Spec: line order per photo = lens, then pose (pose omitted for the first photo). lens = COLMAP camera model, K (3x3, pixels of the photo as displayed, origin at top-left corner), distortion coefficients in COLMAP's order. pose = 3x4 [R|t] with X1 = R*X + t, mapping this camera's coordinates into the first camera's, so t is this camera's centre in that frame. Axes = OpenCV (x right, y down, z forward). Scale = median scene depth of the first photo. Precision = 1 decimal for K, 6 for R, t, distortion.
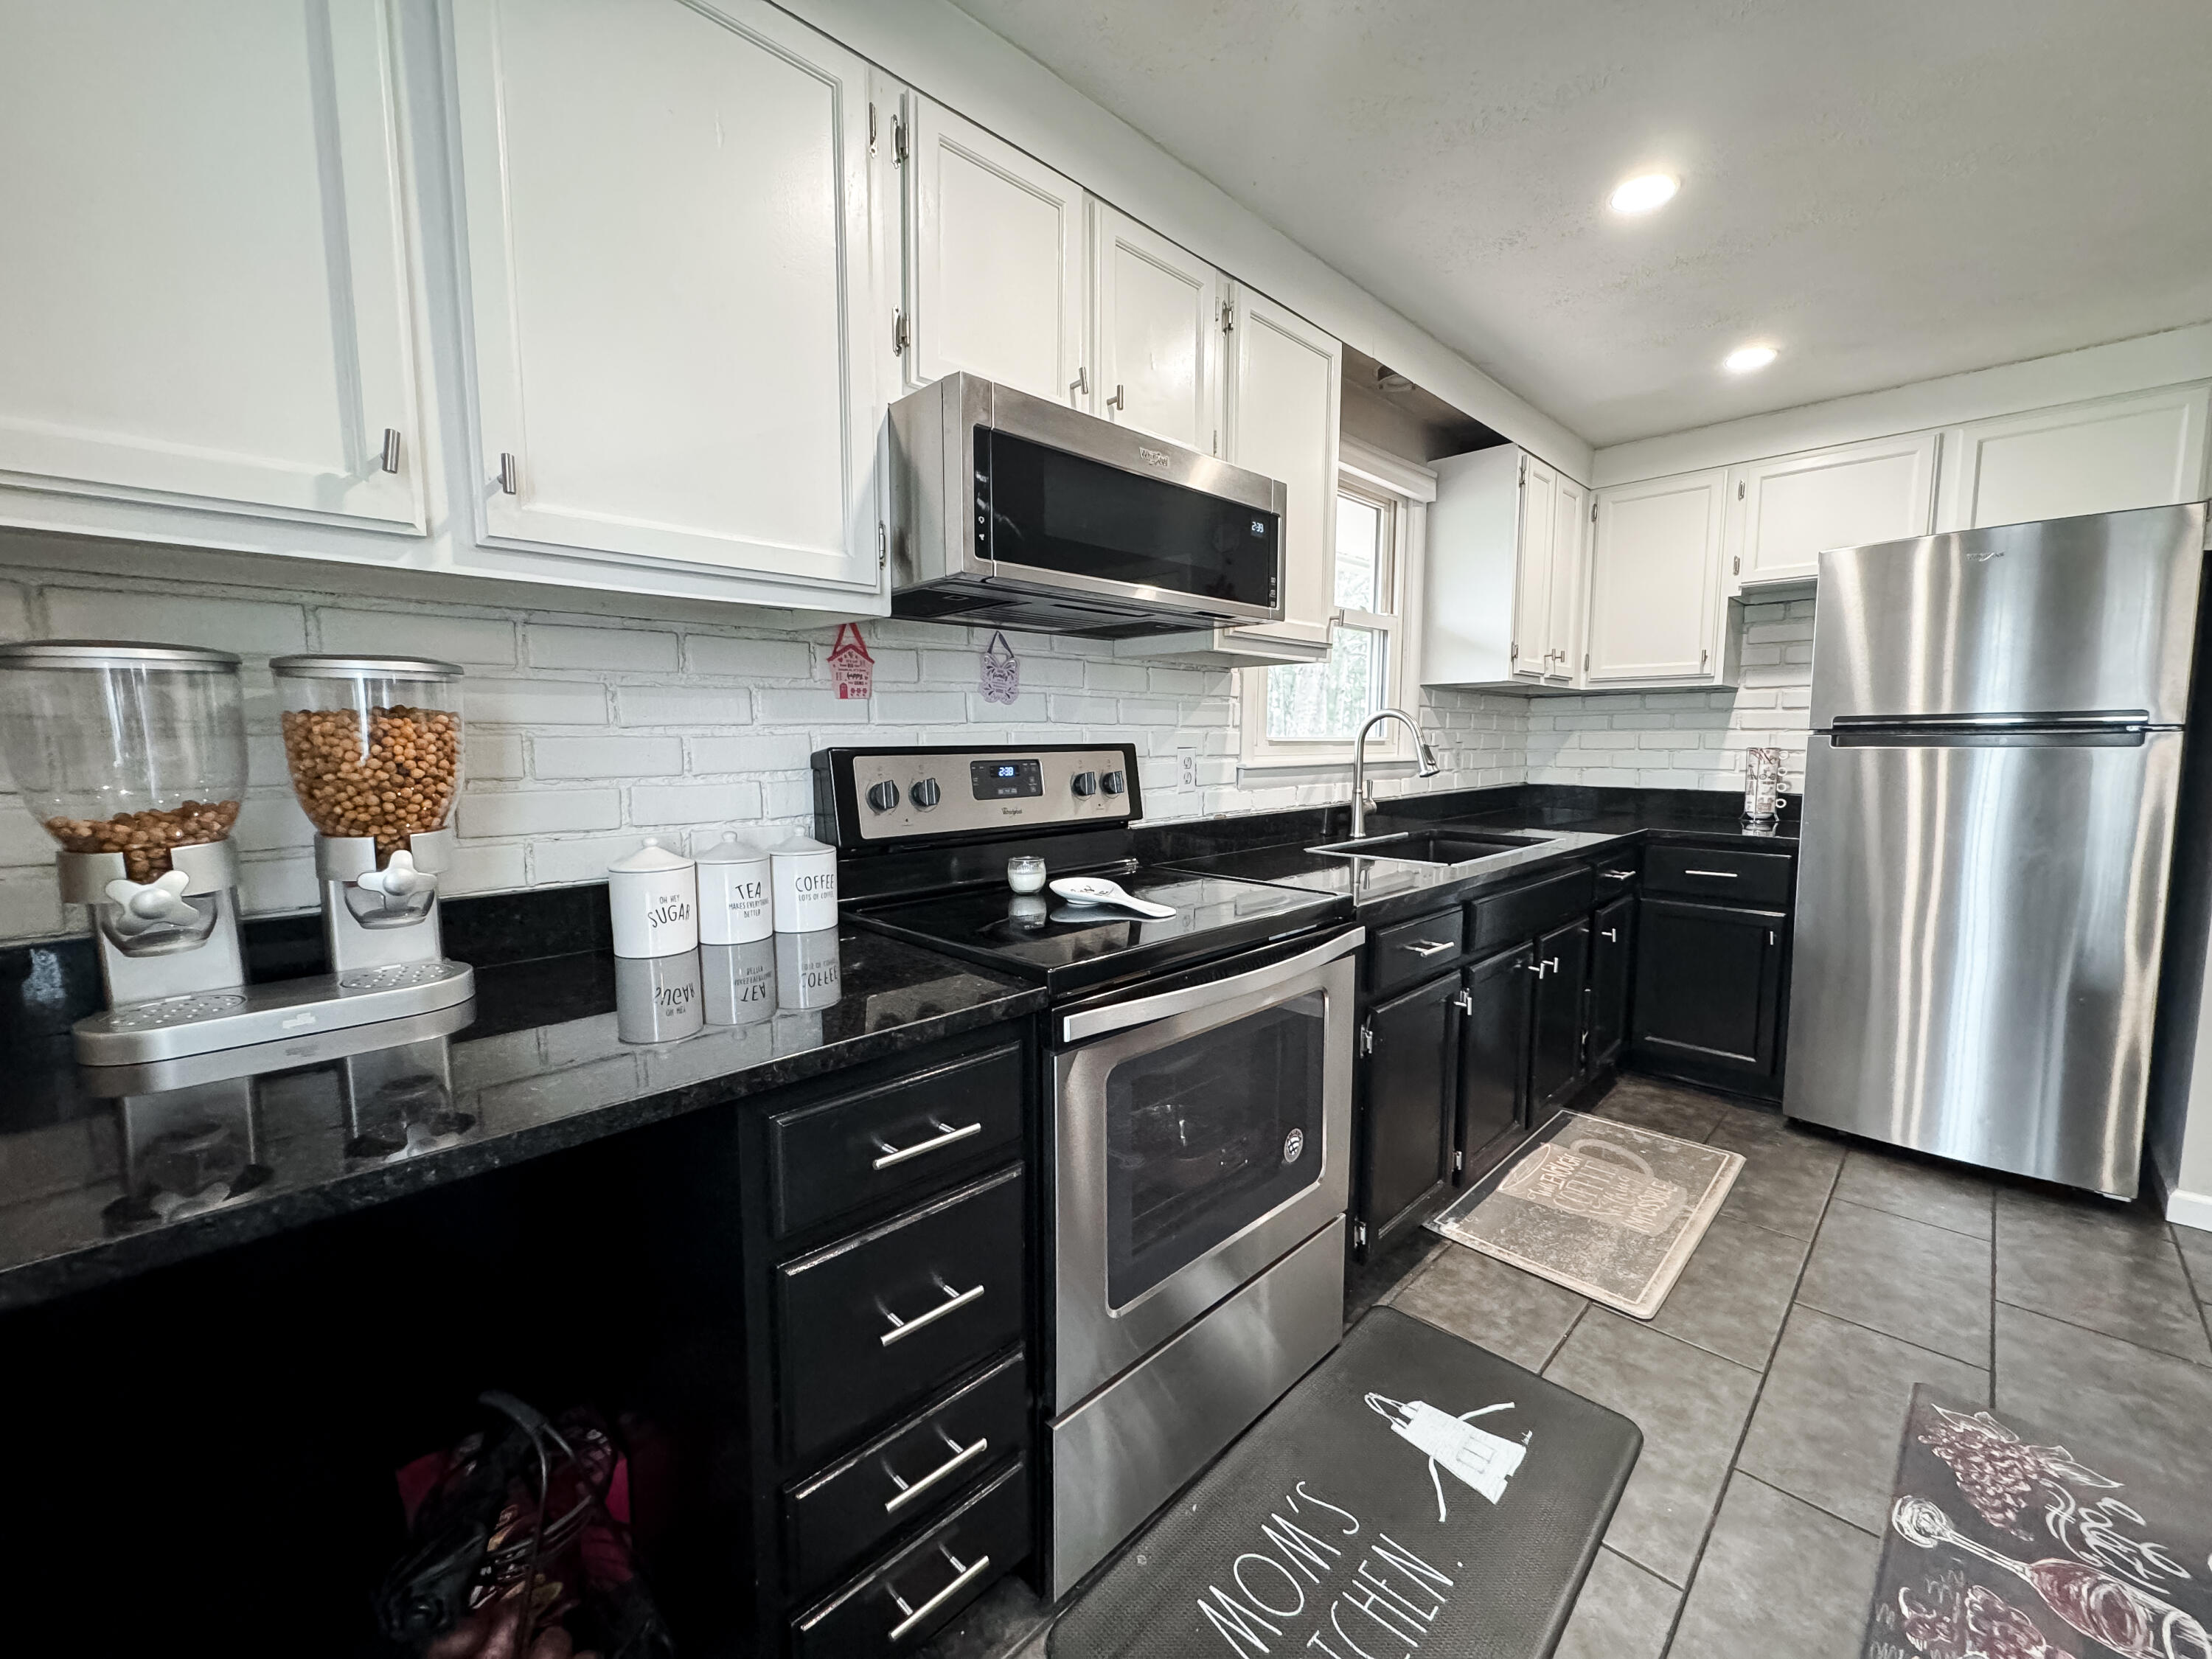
lens RADIAL K [[888.7, 0, 1106.0], [0, 888.7, 829.5], [0, 0, 1]] dist [-0.000781, -0.000048]
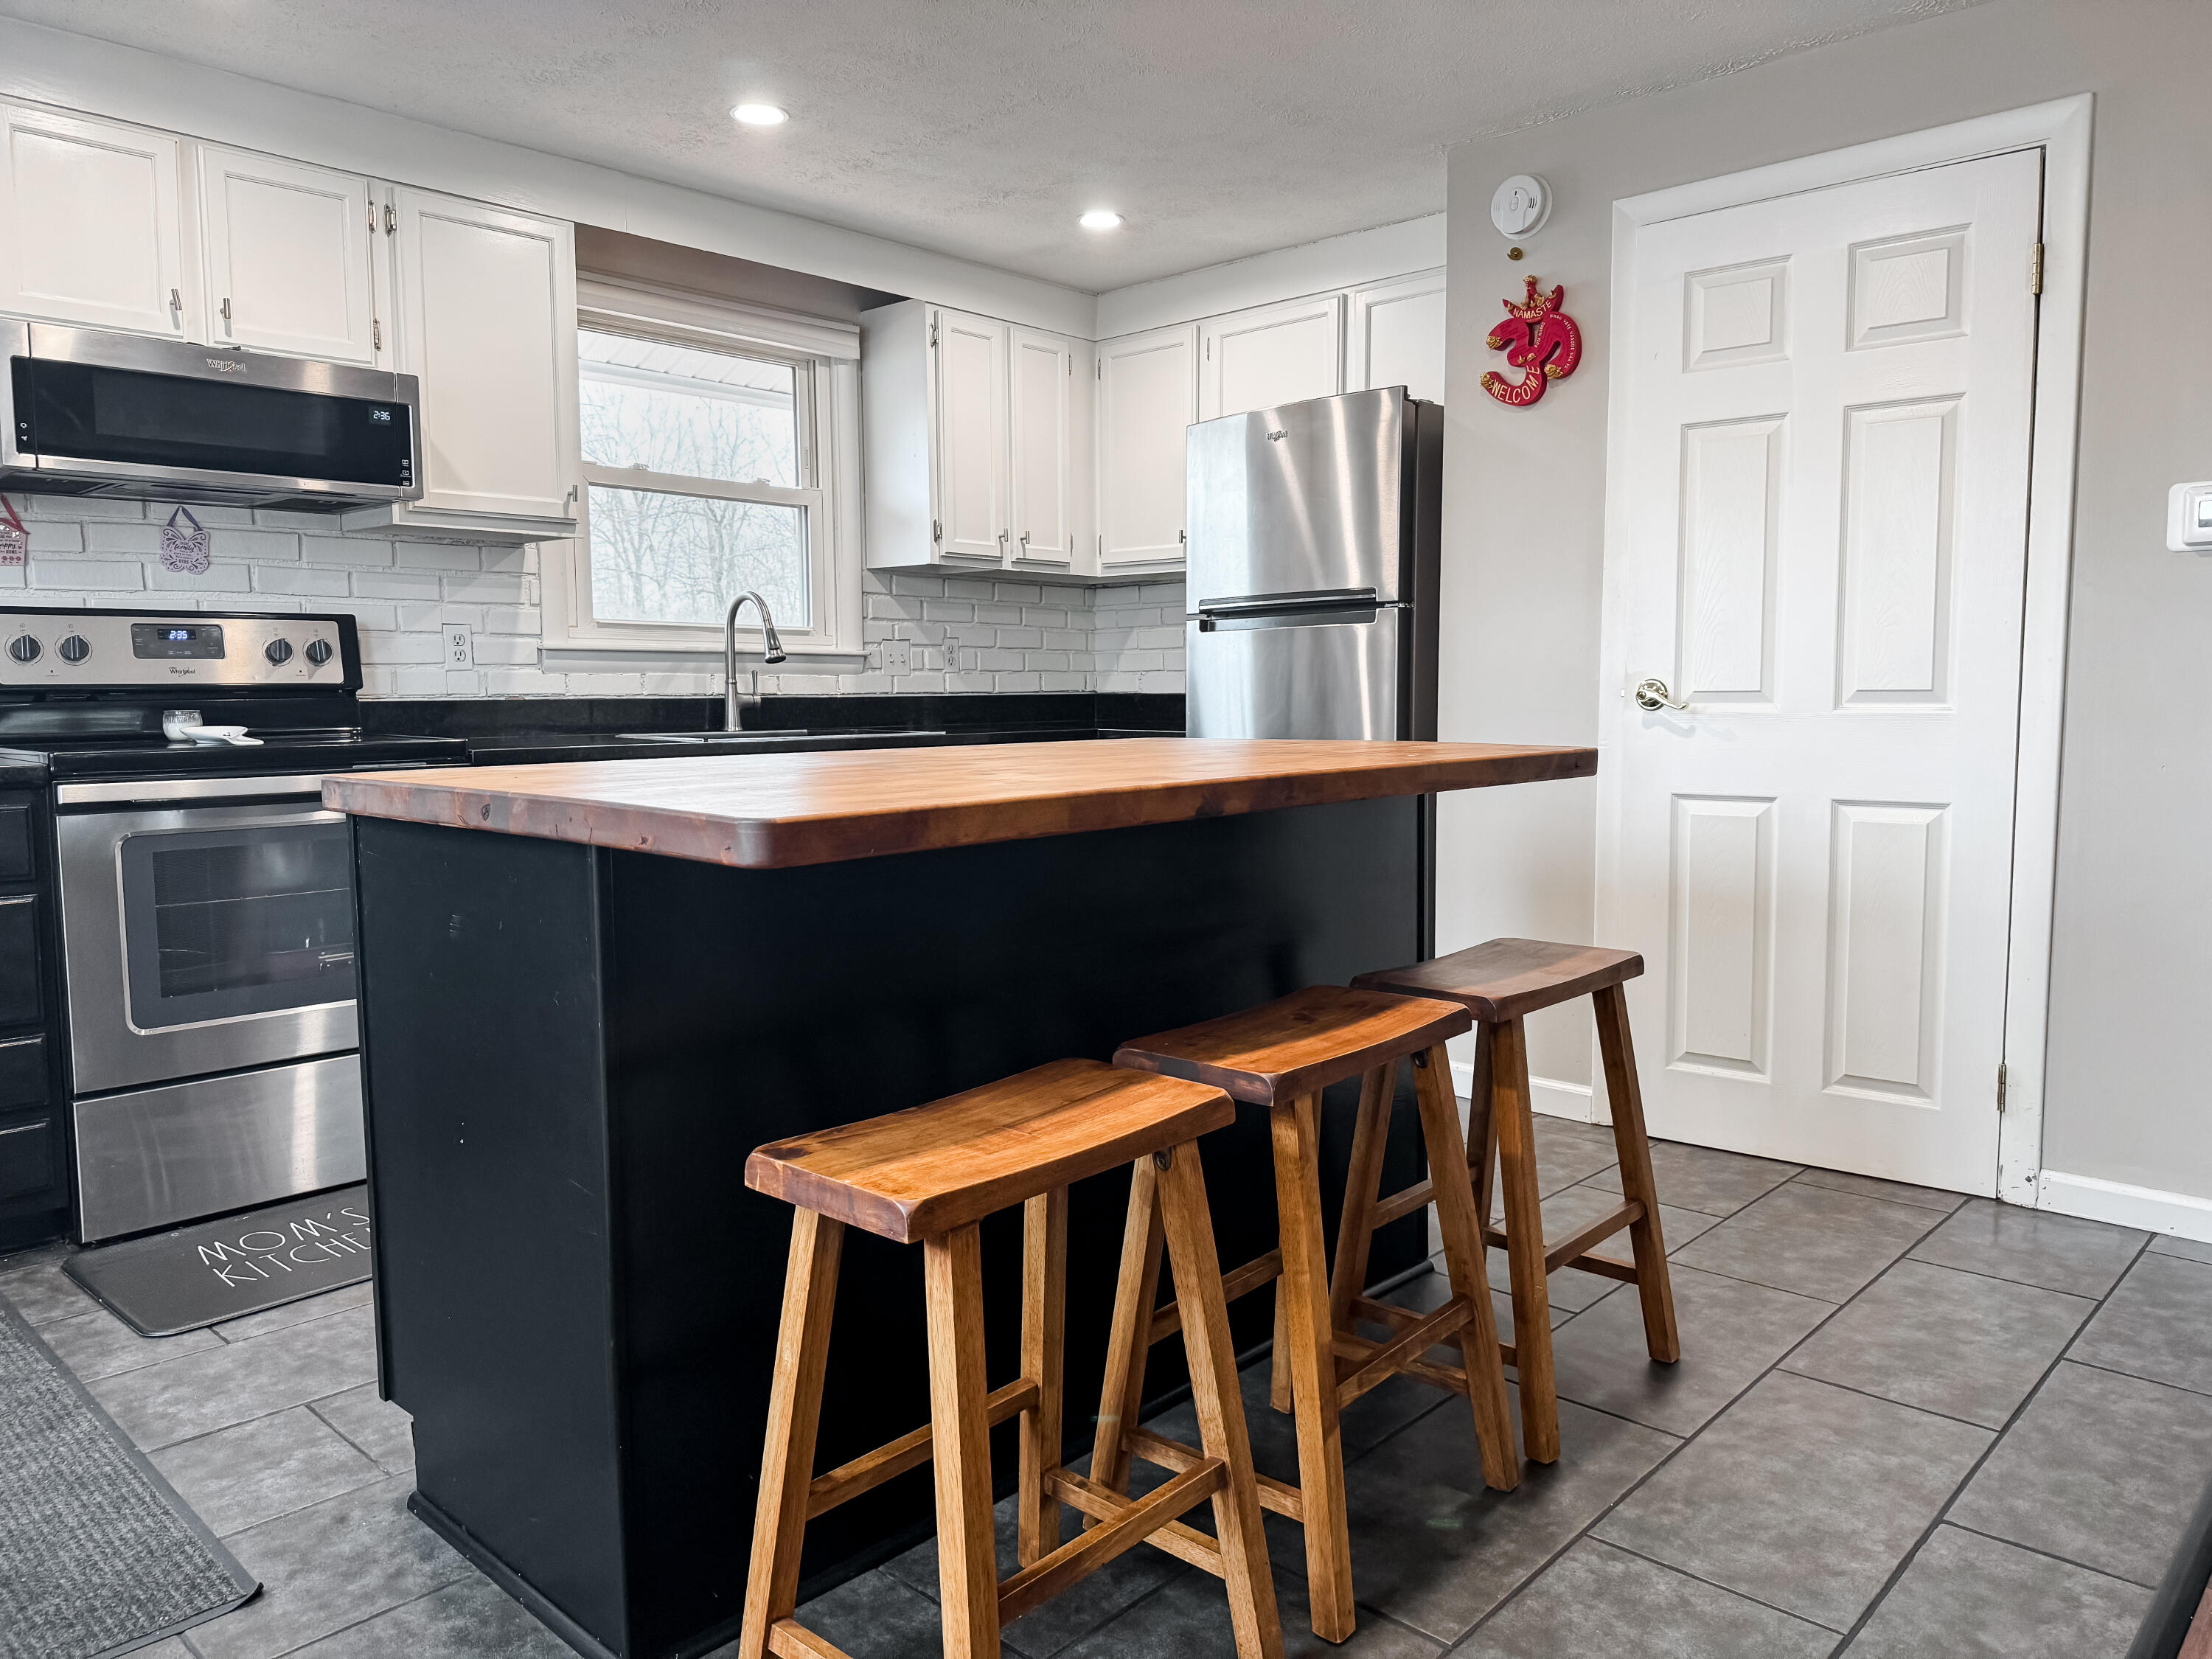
lens RADIAL K [[1569.2, 0, 1103.2], [0, 1569.2, 835.7], [0, 0, 1]] dist [0.079454, -0.095973]
pose [[0.999740, -0.003333, 0.022536, 0.848231], [0.003513, 0.999962, -0.007927, 0.174322], [-0.022509, 0.008005, 0.999715, -0.849368]]
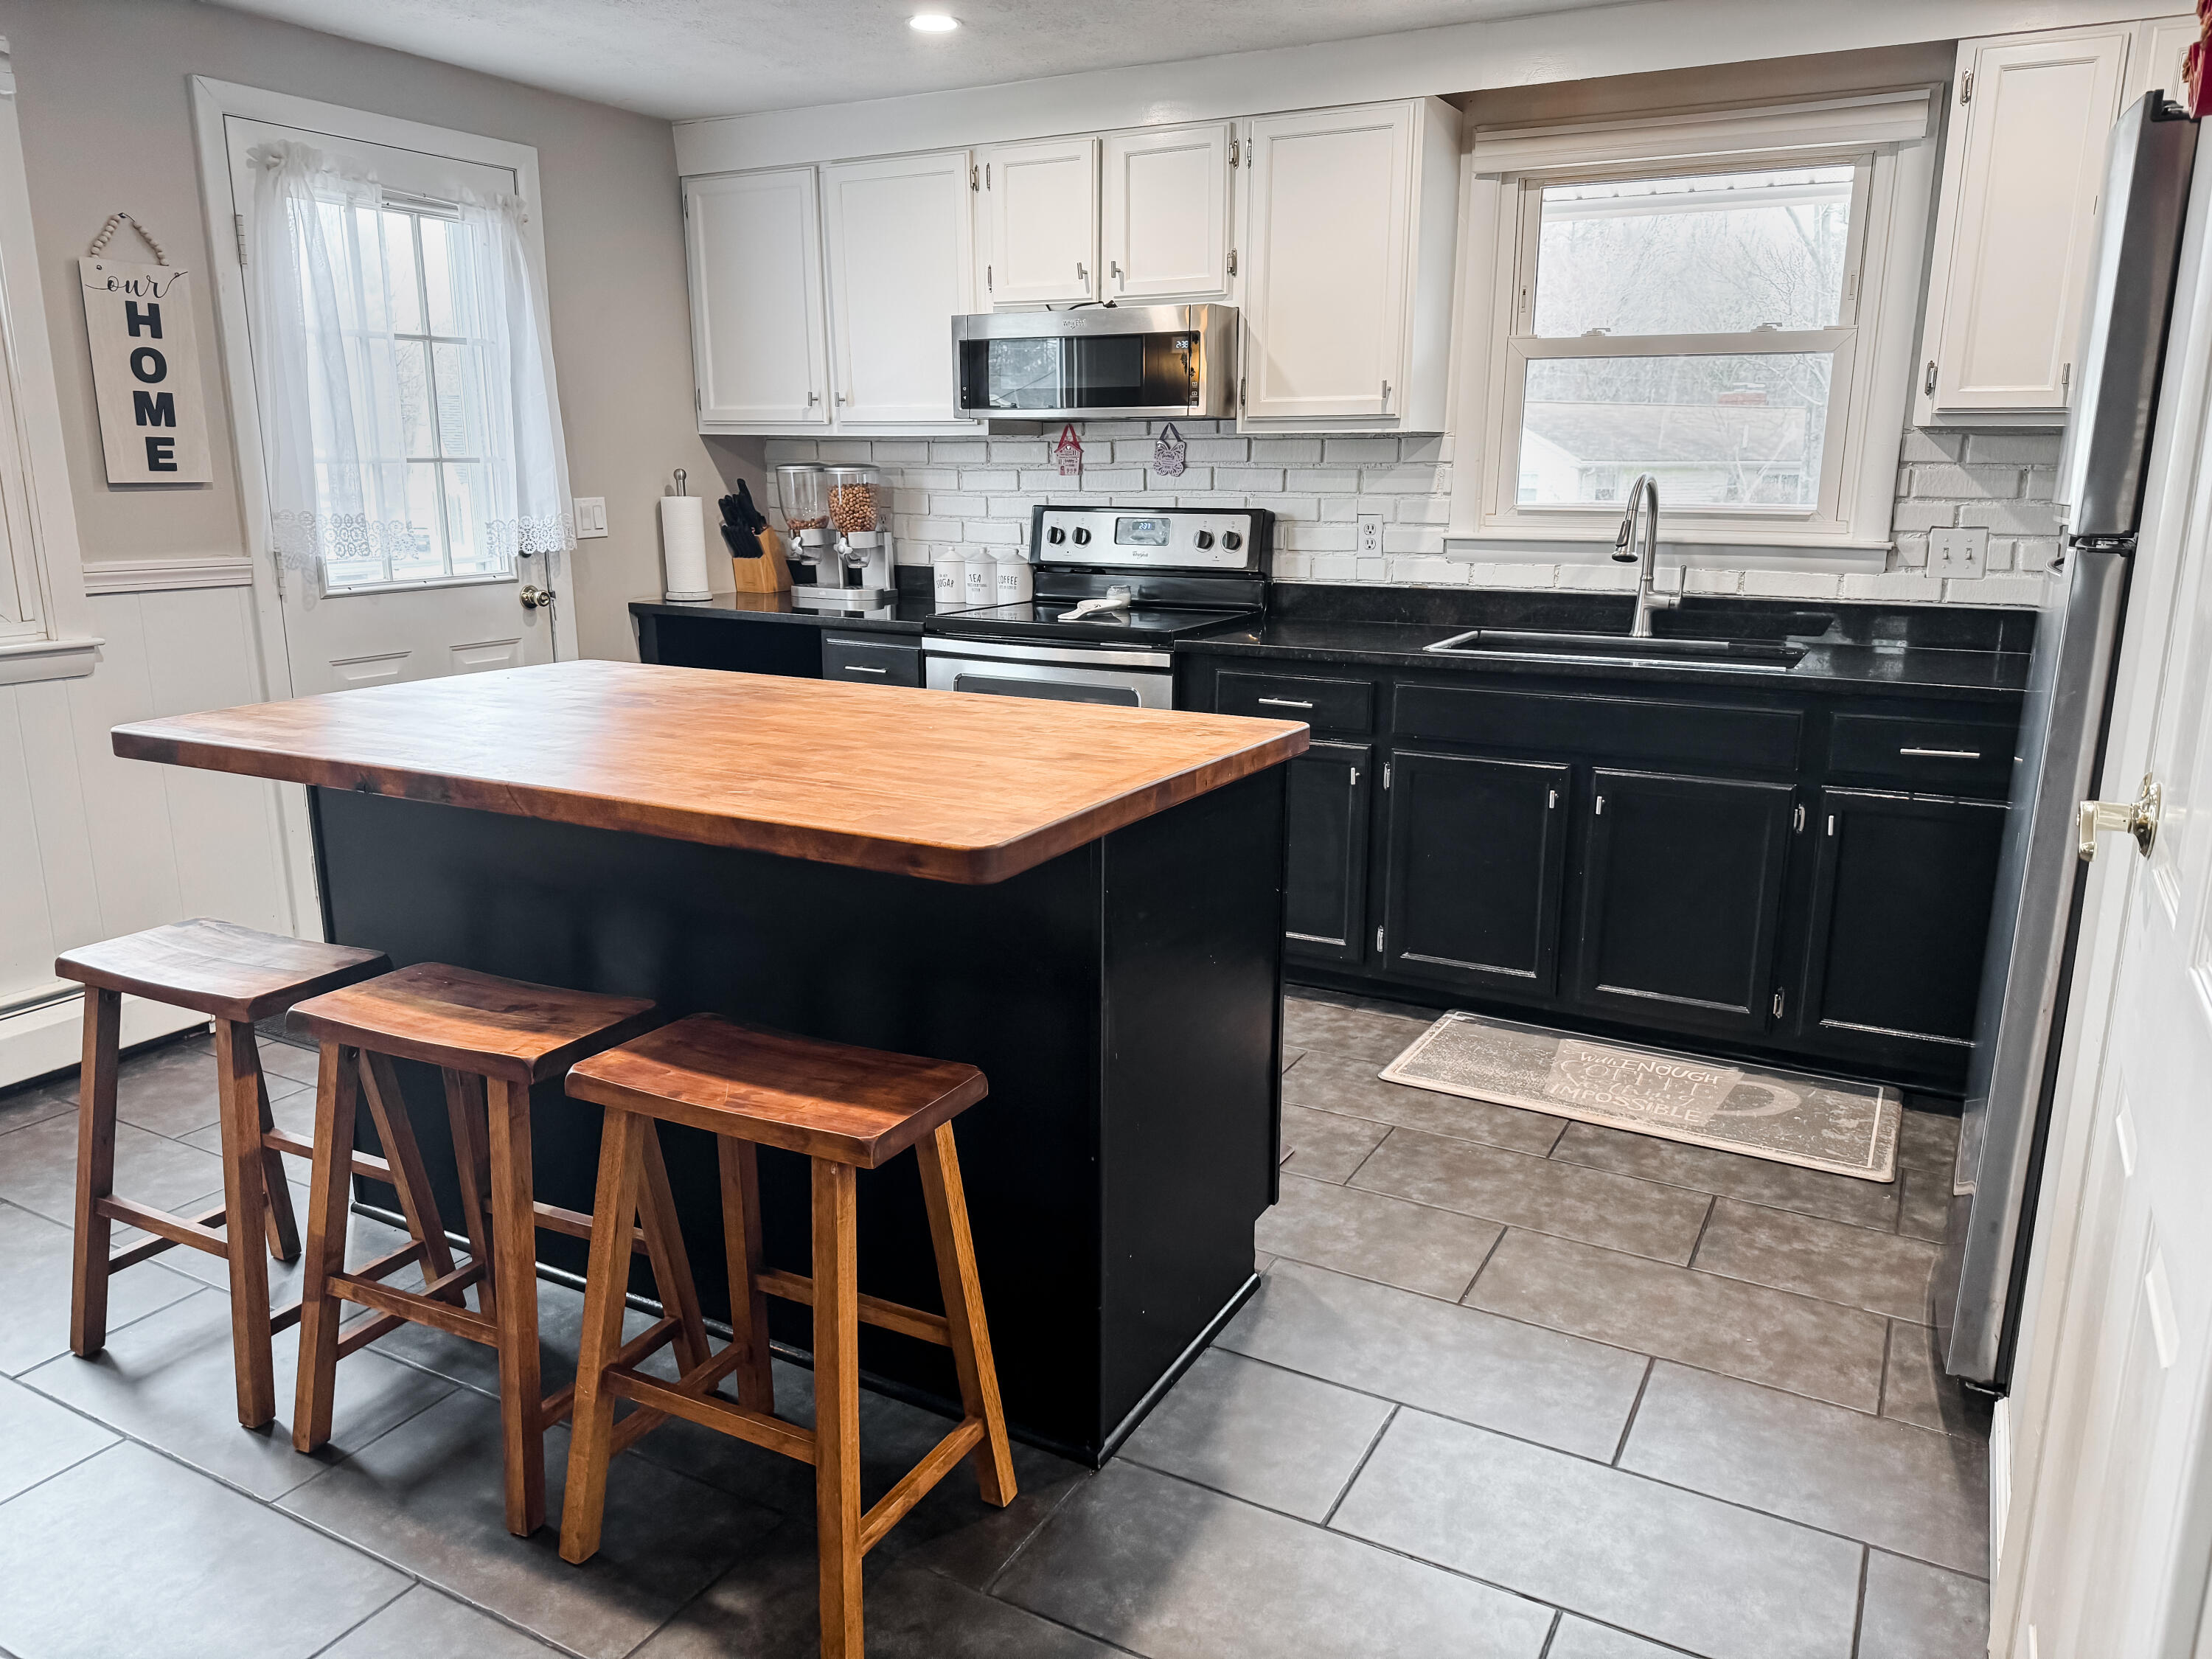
lens RADIAL K [[1569.2, 0, 1103.2], [0, 1569.2, 835.7], [0, 0, 1]] dist [0.079454, -0.095973]
pose [[0.281174, 0.224613, -0.933001, 2.040534], [-0.105587, 0.973562, 0.202557, -0.074502], [0.953830, 0.041559, 0.297457, 0.175213]]
